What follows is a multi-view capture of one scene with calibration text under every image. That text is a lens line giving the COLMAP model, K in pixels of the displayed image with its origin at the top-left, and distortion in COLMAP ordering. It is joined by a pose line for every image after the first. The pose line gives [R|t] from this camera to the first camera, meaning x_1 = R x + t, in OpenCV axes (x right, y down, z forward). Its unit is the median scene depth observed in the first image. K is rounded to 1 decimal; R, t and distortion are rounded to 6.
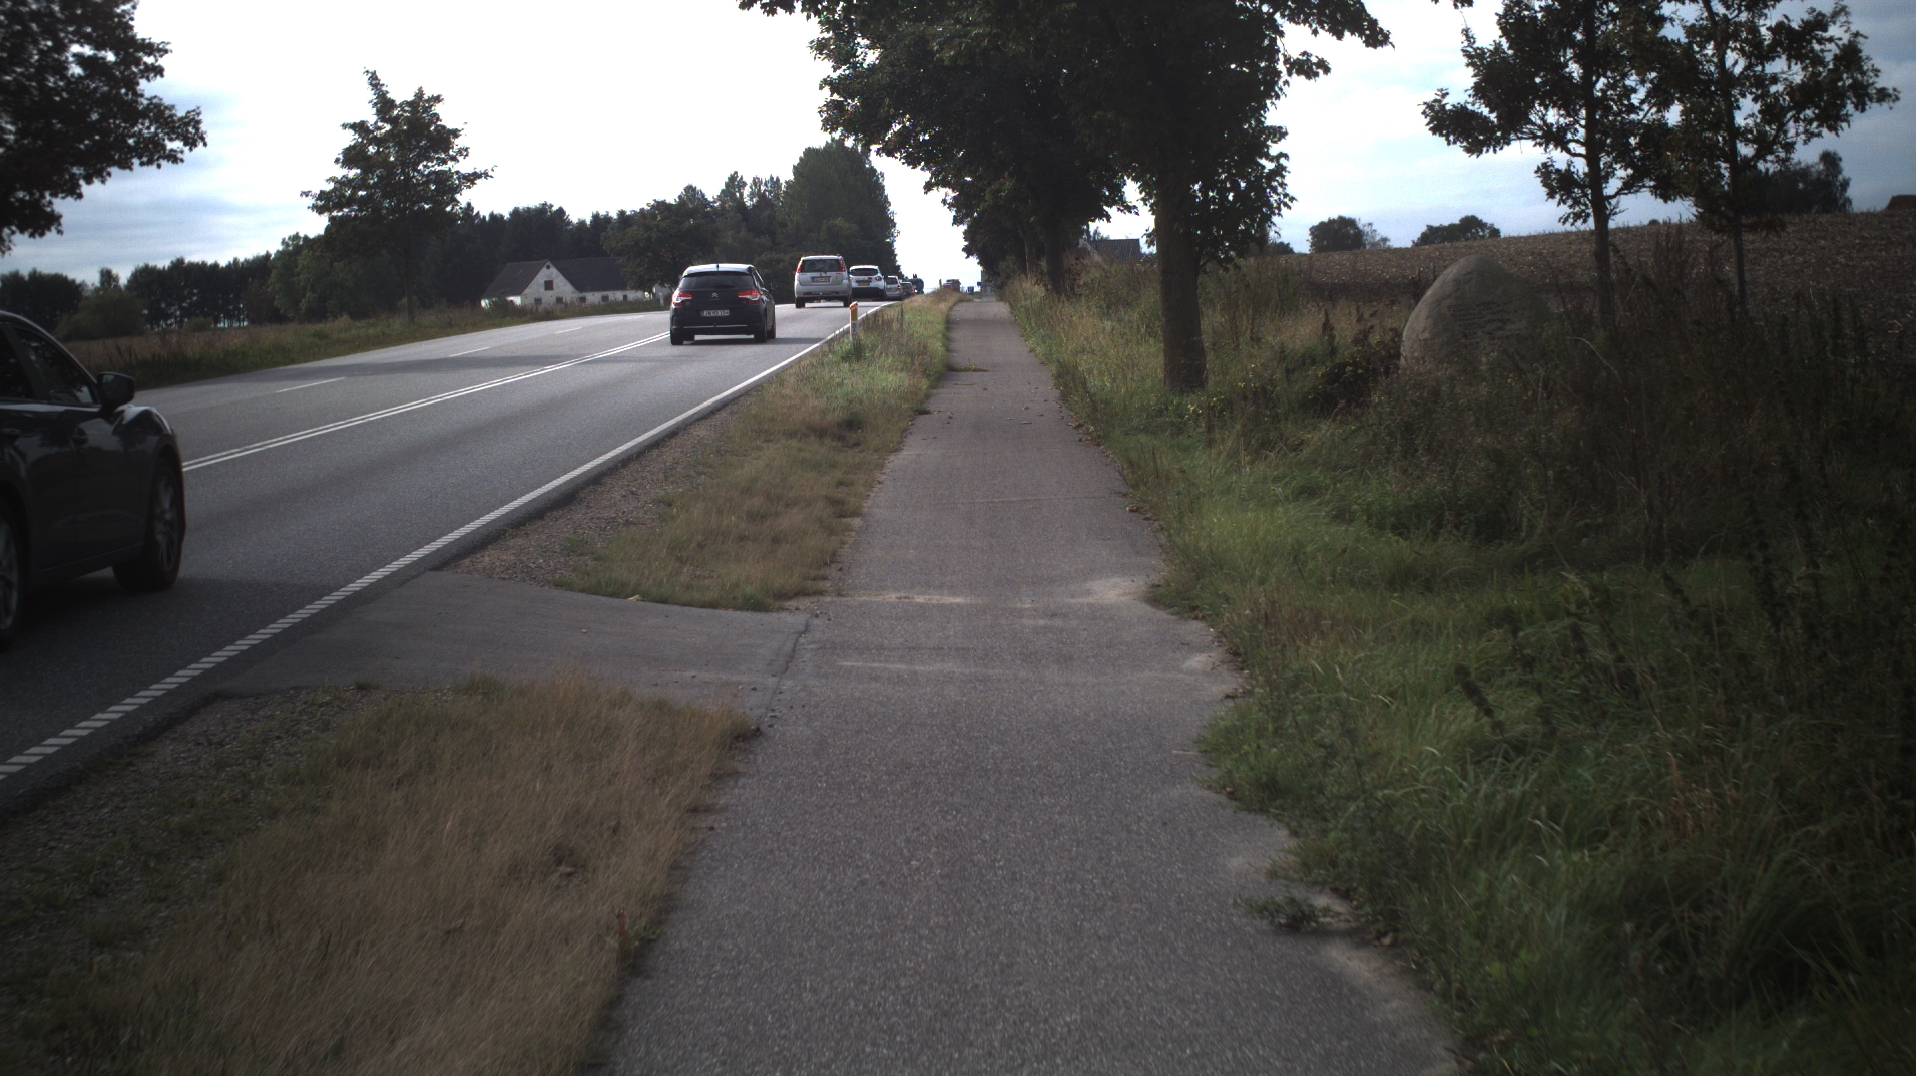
lens RADIAL K [[3464.9, 0, 958.0], [0, 3464.9, 538.0], [0, 0, 1]] dist [-0.270739, 0.248495]
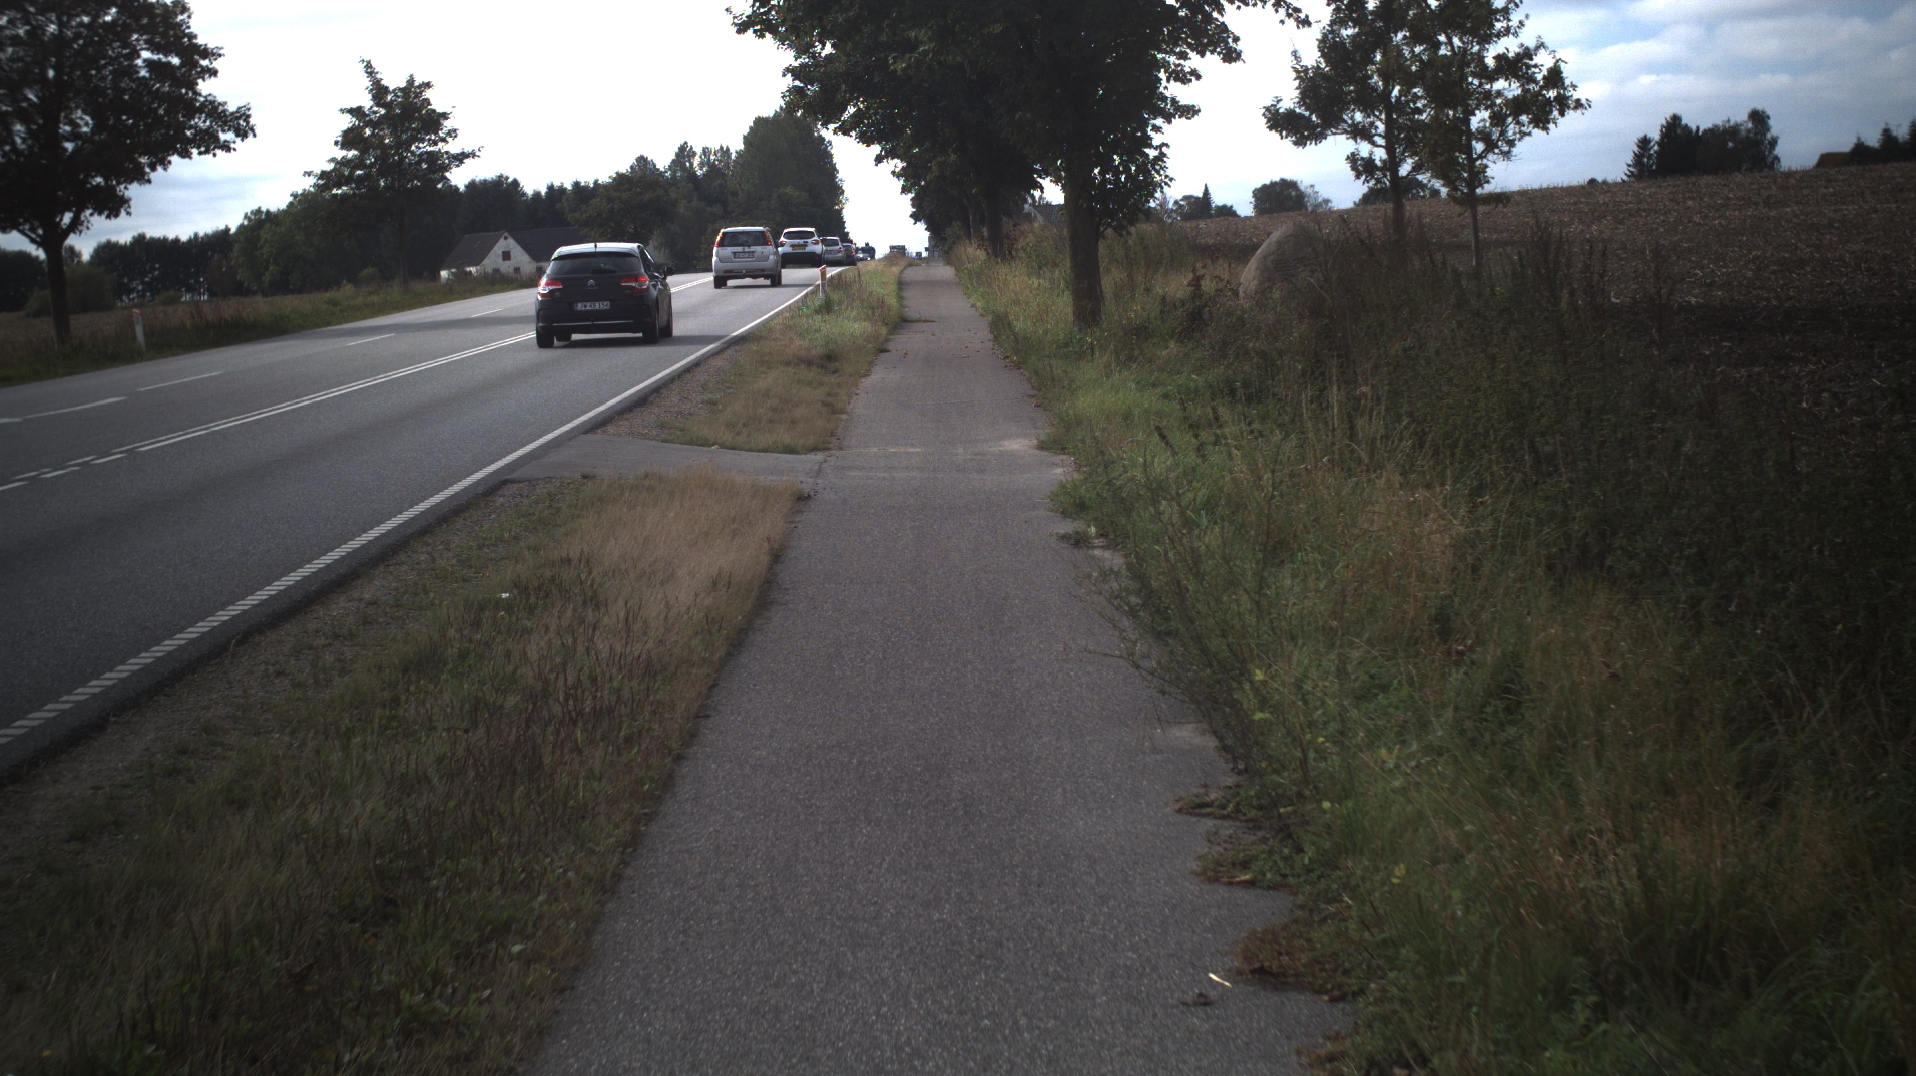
lens RADIAL K [[3464.9, 0, 958.0], [0, 3464.9, 538.0], [0, 0, 1]] dist [-0.270739, 0.248495]
pose [[0.999825, -0.012274, 0.014126, -0.000888], [0.012133, 0.999876, 0.010063, 0.009364], [-0.014248, -0.009890, 0.999850, -0.125953]]
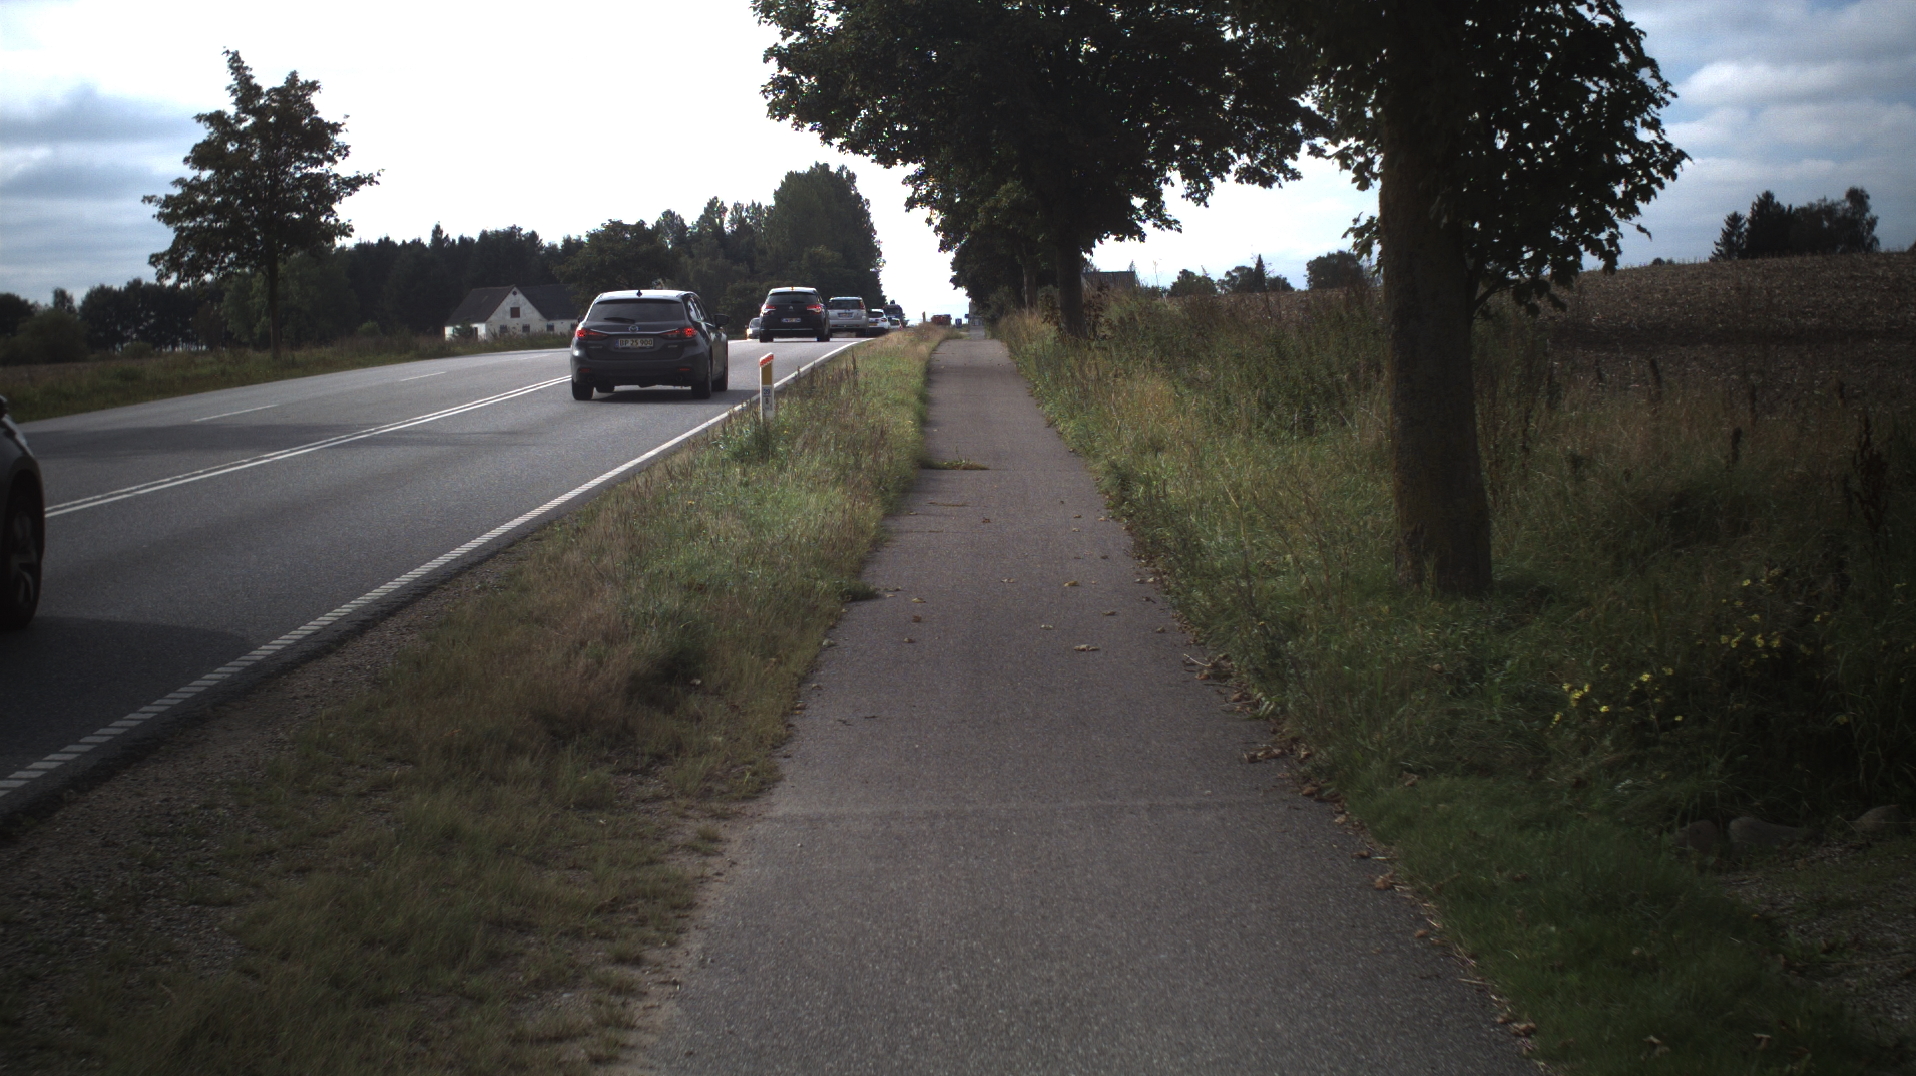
lens RADIAL K [[3464.9, 0, 958.0], [0, 3464.9, 538.0], [0, 0, 1]] dist [-0.270739, 0.248495]
pose [[0.999919, 0.011976, 0.004379, 0.000560], [-0.011935, 0.999887, -0.009136, -0.019524], [-0.004488, 0.009083, 0.999949, 0.250800]]
